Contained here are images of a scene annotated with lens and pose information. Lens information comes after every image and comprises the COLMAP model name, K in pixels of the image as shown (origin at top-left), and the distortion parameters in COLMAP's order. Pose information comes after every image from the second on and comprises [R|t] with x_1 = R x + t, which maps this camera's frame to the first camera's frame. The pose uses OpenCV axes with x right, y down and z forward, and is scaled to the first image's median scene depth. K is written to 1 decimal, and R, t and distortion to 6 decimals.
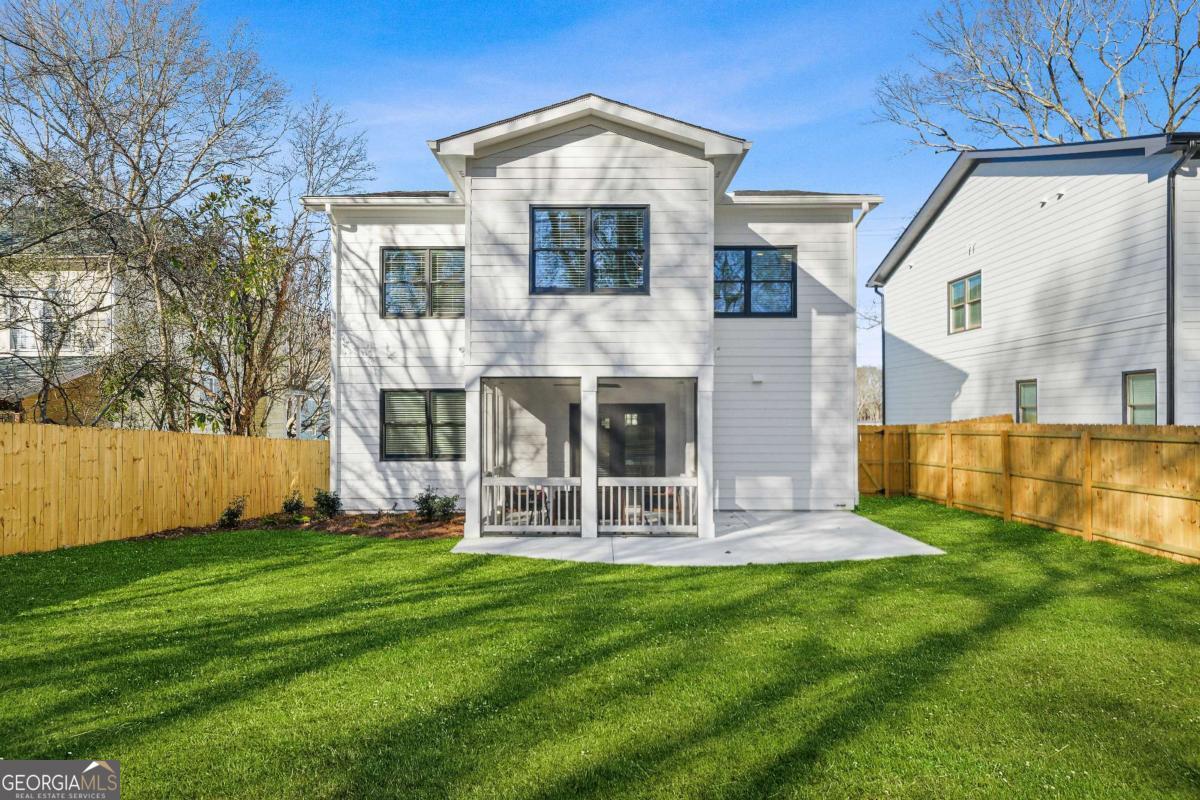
lens RADIAL K [[798.5, 0, 590.9], [0, 798.5, 391.5], [0, 0, 1]] dist [0.020142, -0.000288]
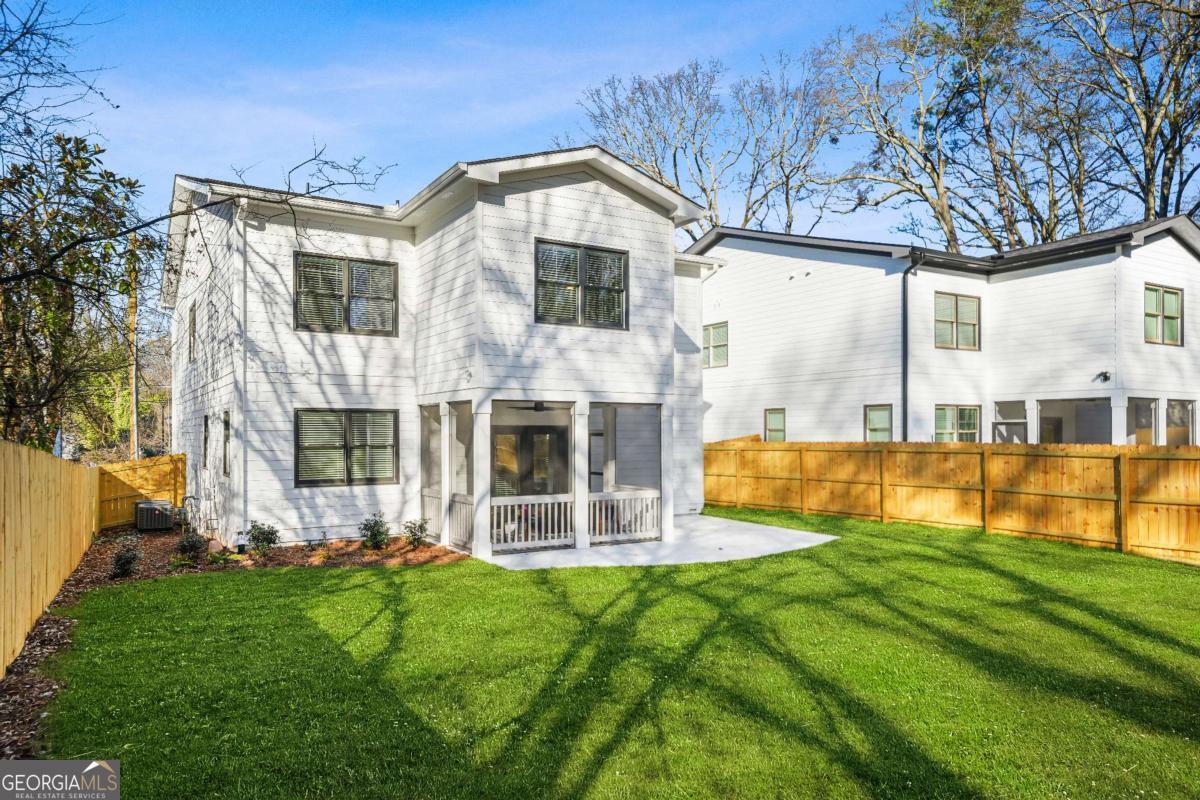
lens RADIAL K [[798.5, 0, 599.7], [0, 798.5, 410.9], [0, 0, 1]] dist [0.020142, -0.000288]
pose [[0.843962, 0.013789, 0.536226, -0.456412], [-0.012635, 0.999903, -0.005827, 0.000565], [-0.536254, -0.001857, 0.844054, 0.049573]]
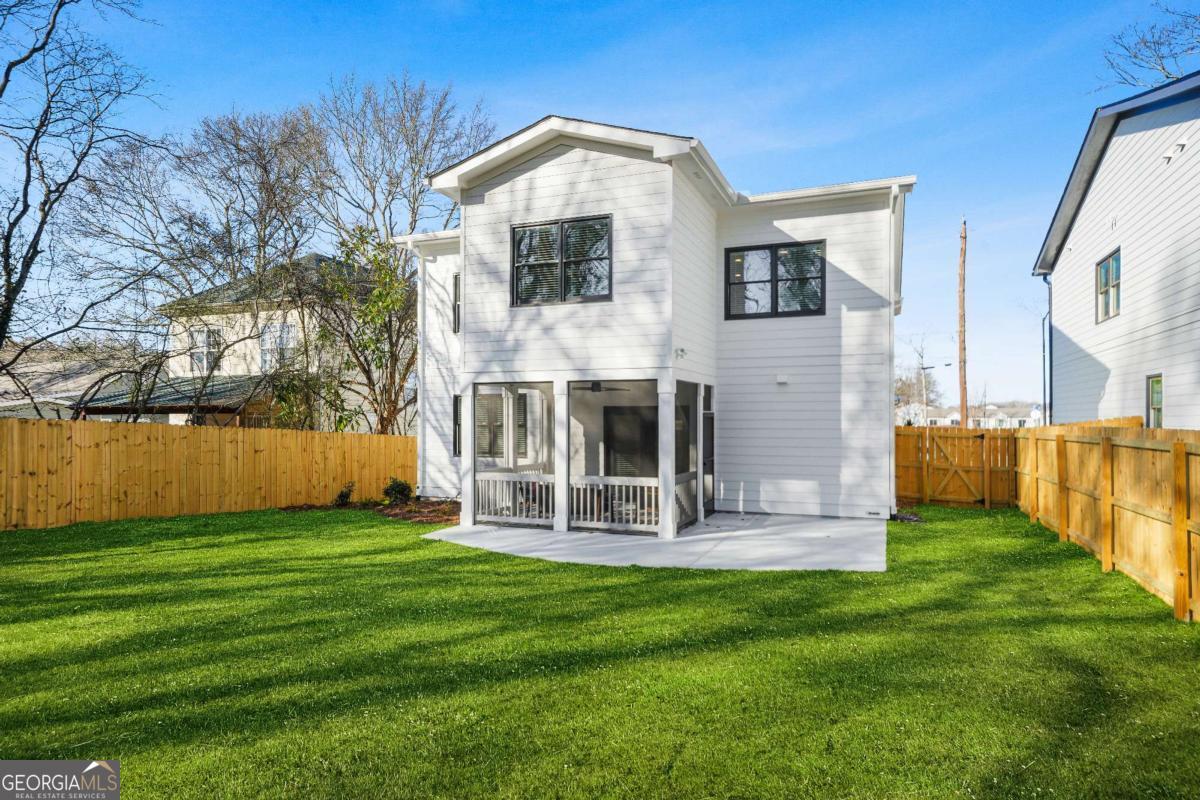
lens RADIAL K [[715.0, 0, 602.3], [0, 715.0, 405.1], [0, 0, 1]] dist [0.019431, 0.002287]
pose [[0.928071, -0.006889, -0.372341, 0.330737], [0.010640, 0.999911, 0.008020, 0.005542], [0.372252, -0.011405, 0.928062, 0.106932]]
